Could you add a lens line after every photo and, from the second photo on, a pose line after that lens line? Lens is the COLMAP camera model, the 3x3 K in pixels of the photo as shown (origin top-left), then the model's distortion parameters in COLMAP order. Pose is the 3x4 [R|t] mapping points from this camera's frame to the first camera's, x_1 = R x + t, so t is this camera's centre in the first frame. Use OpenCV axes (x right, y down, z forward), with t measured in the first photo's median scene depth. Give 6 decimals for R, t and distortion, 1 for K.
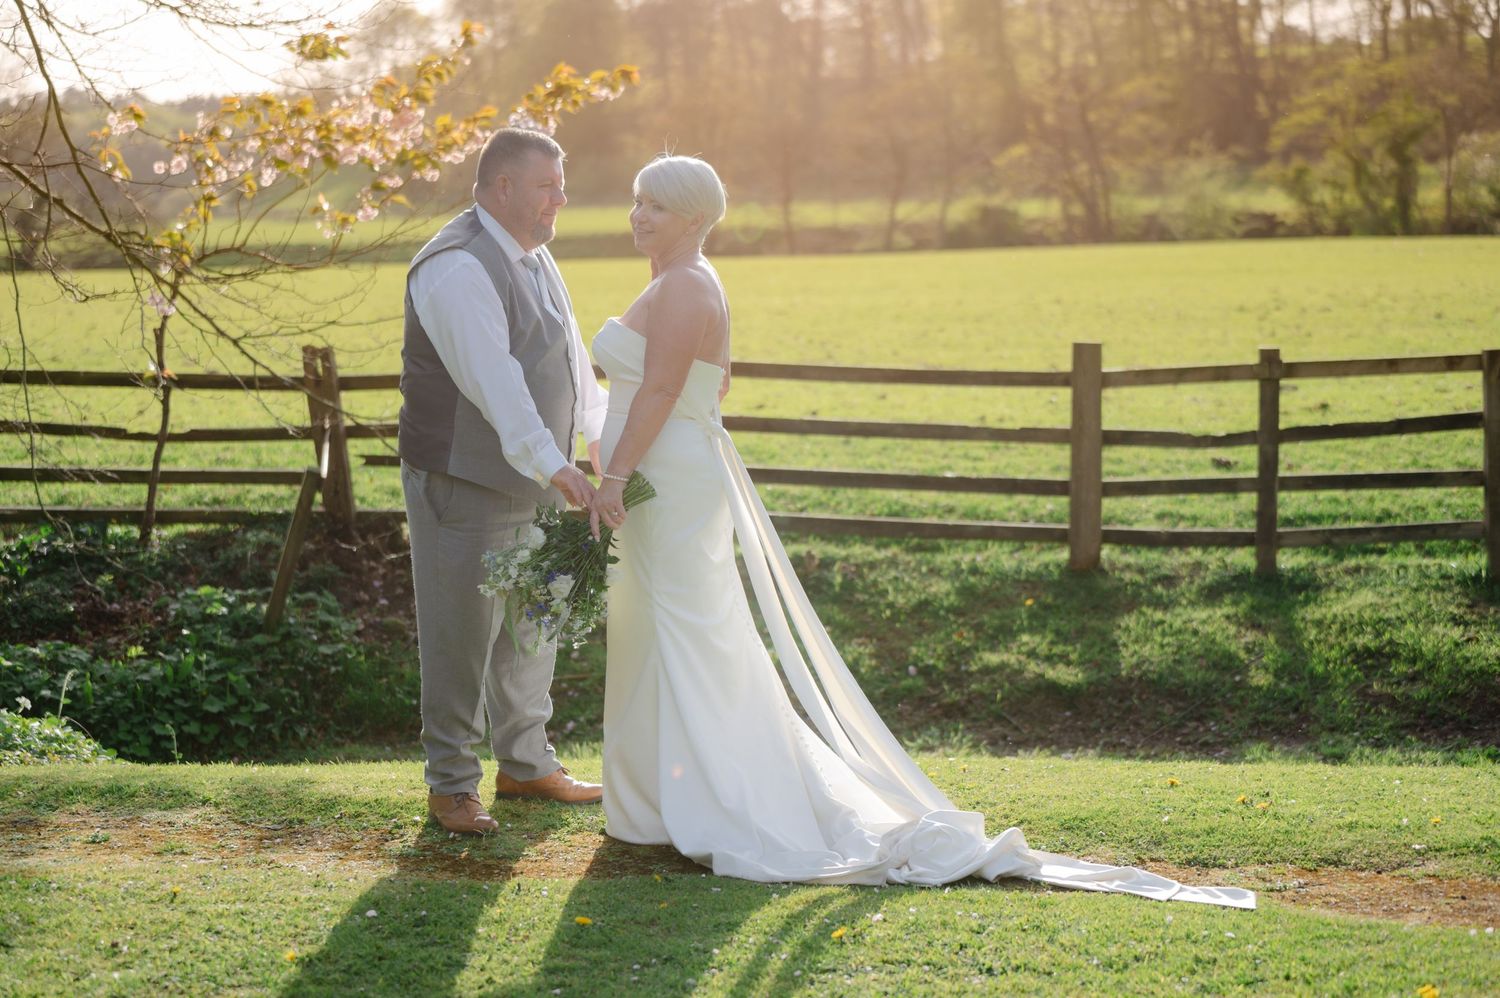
lens RADIAL K [[2988.3, 0, 747.2], [0, 2988.3, 497.5], [0, 0, 1]] dist [0.012656, 0.000000]
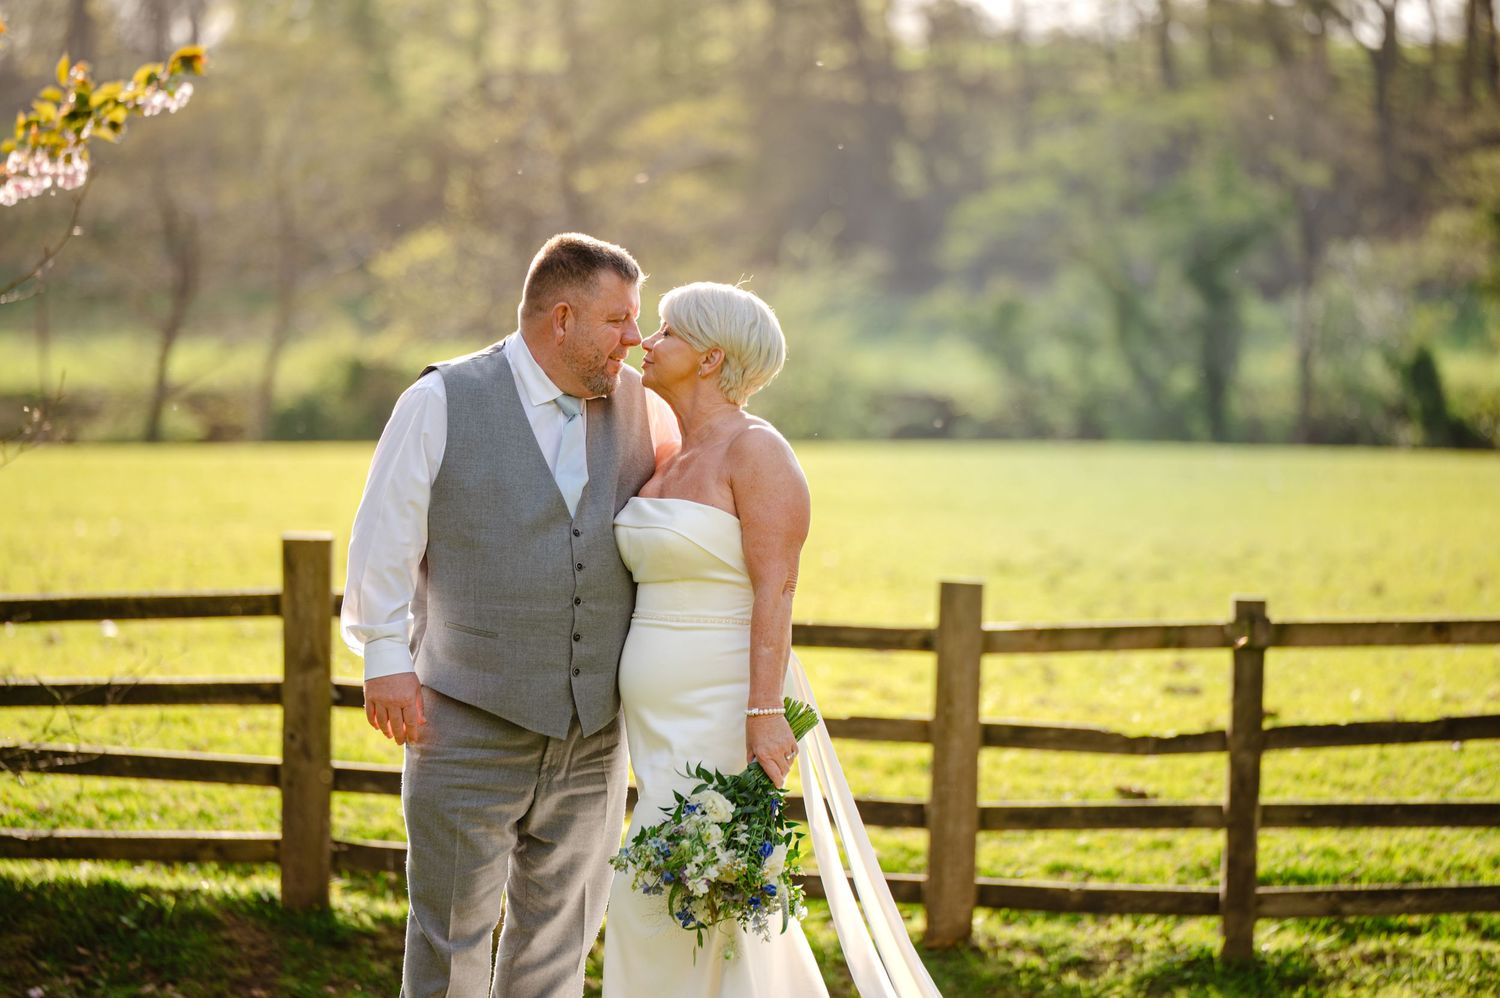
lens RADIAL K [[6413.0, 0, 751.4], [0, 6413.0, 499.7], [0, 0, 1]] dist [0.255512, 0.000000]
pose [[0.988661, 0.031471, 0.146831, -0.124927], [-0.020416, 0.996883, -0.076200, 0.033577], [-0.148772, 0.072339, 0.986222, -0.311612]]
